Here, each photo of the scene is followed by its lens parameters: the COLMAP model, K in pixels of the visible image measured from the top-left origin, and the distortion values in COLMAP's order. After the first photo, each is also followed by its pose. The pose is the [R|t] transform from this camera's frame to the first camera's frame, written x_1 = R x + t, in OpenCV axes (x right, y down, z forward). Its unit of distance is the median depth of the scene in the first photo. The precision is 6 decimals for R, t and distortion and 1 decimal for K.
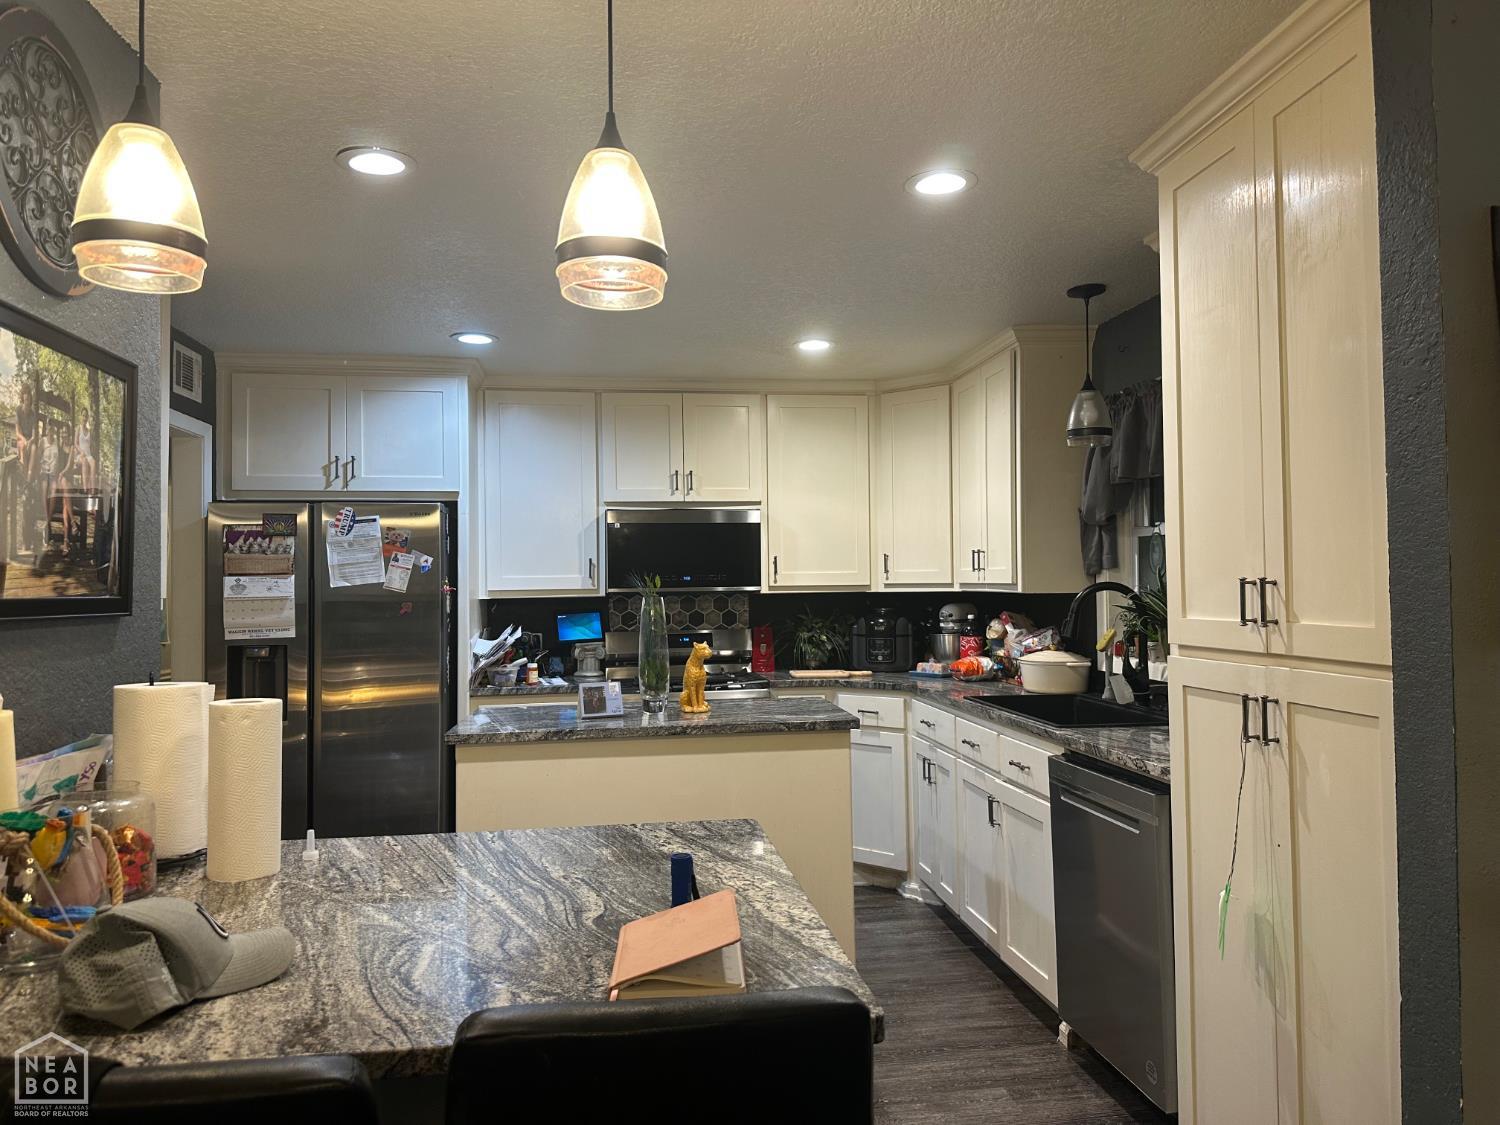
lens RADIAL K [[1052.1, 0, 750.0], [0, 1052.1, 562.8], [0, 0, 1]] dist [0.141362, -0.201550]
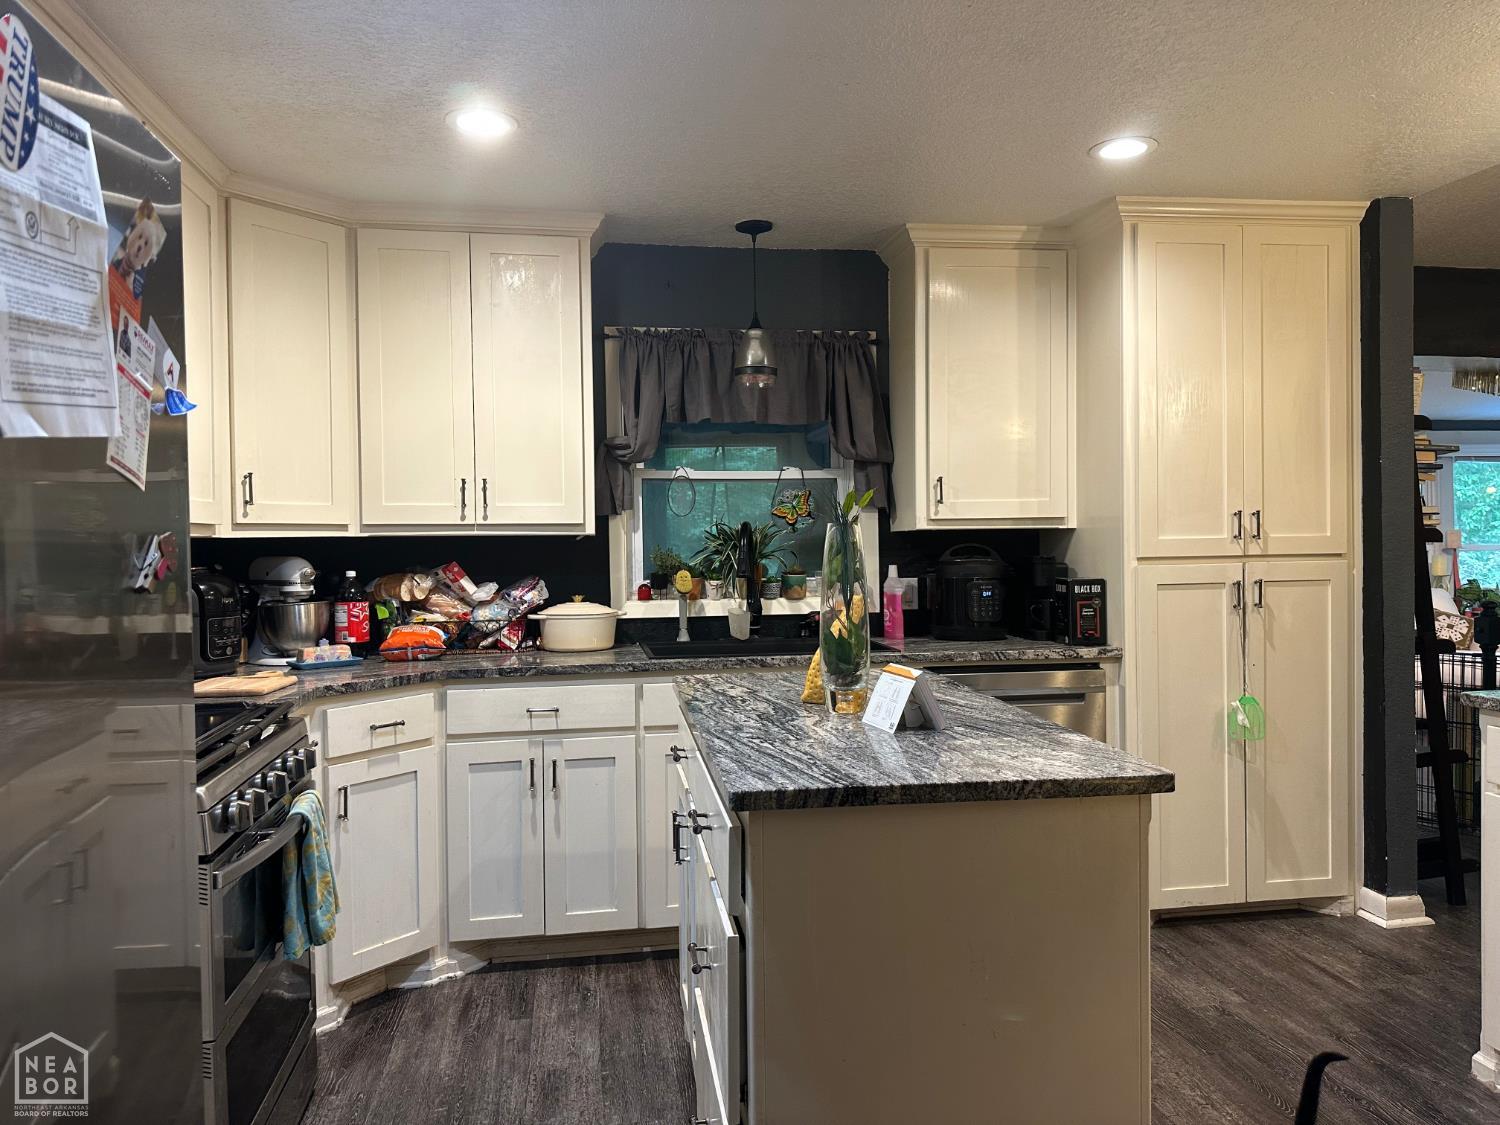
lens RADIAL K [[1053.4, 0, 750.0], [0, 1053.4, 556.0], [0, 0, 1]] dist [0.124760, -0.160246]
pose [[-0.024849, -0.003679, 0.999684, -0.520253], [-0.006941, 0.999970, 0.003507, 0.036808], [-0.999667, -0.006852, -0.024873, 0.792018]]
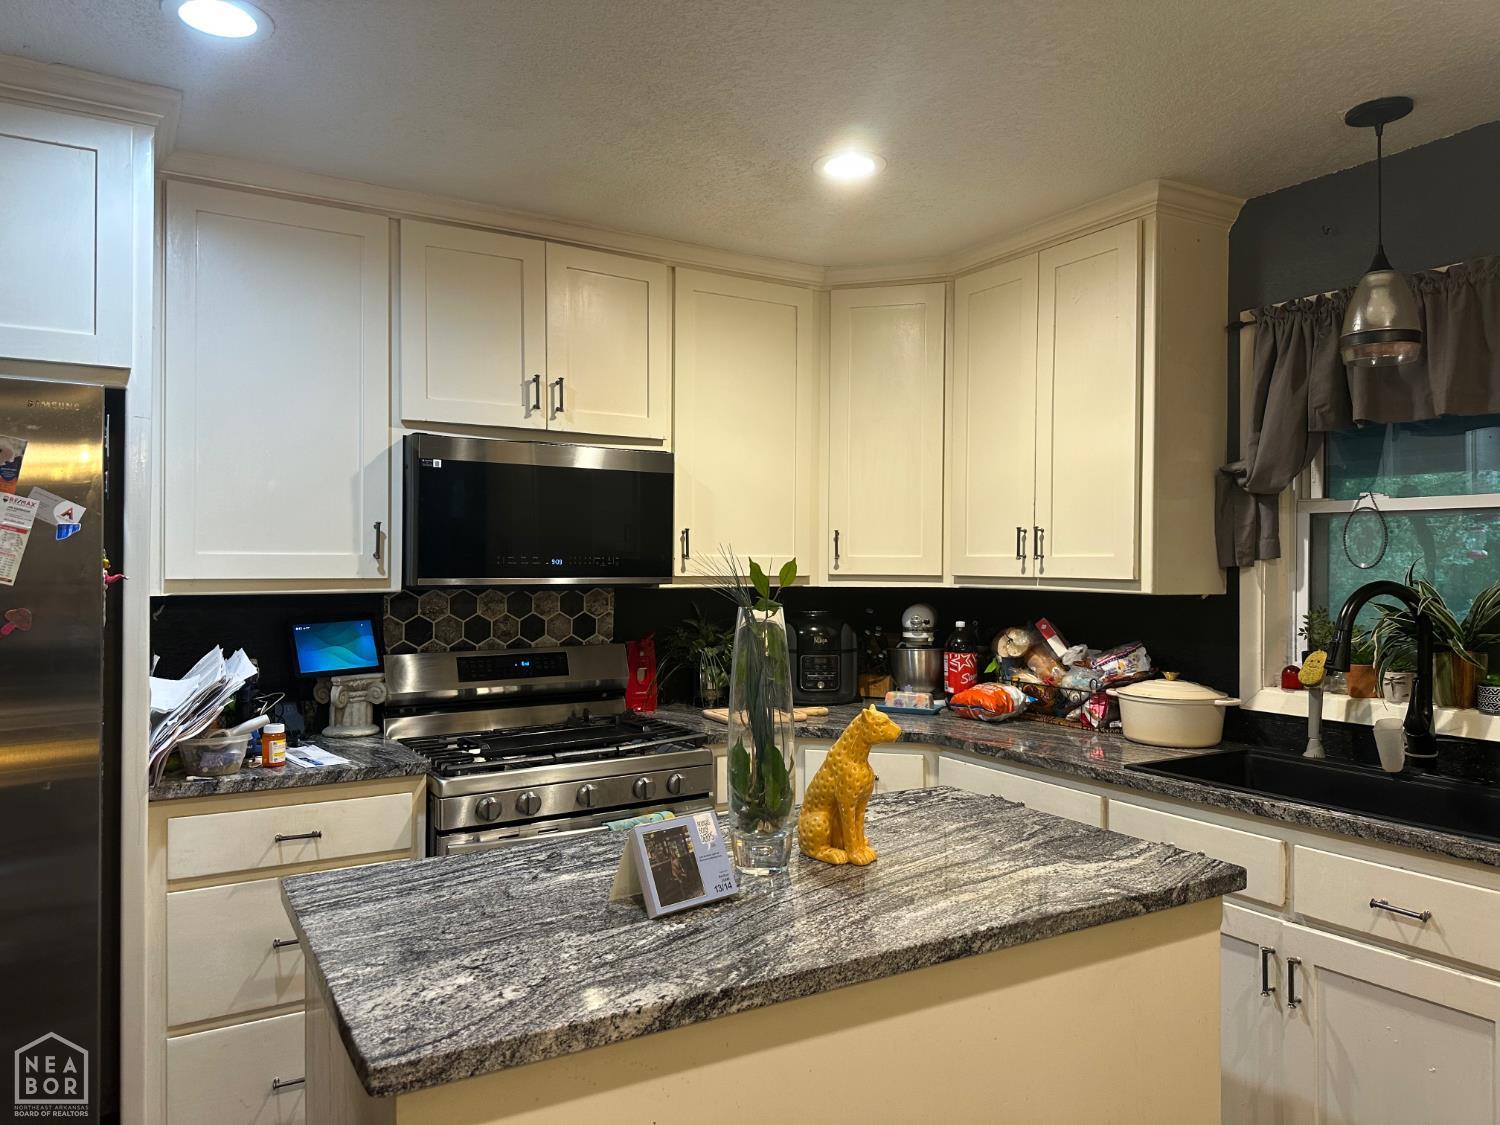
lens RADIAL K [[1052.1, 0, 750.0], [0, 1052.1, 562.8], [0, 0, 1]] dist [0.141362, -0.201550]
pose [[0.917494, 0.016398, 0.397412, -0.202936], [-0.022304, 0.999699, 0.010242, 0.007096], [-0.397124, -0.018261, 0.917583, 0.439270]]
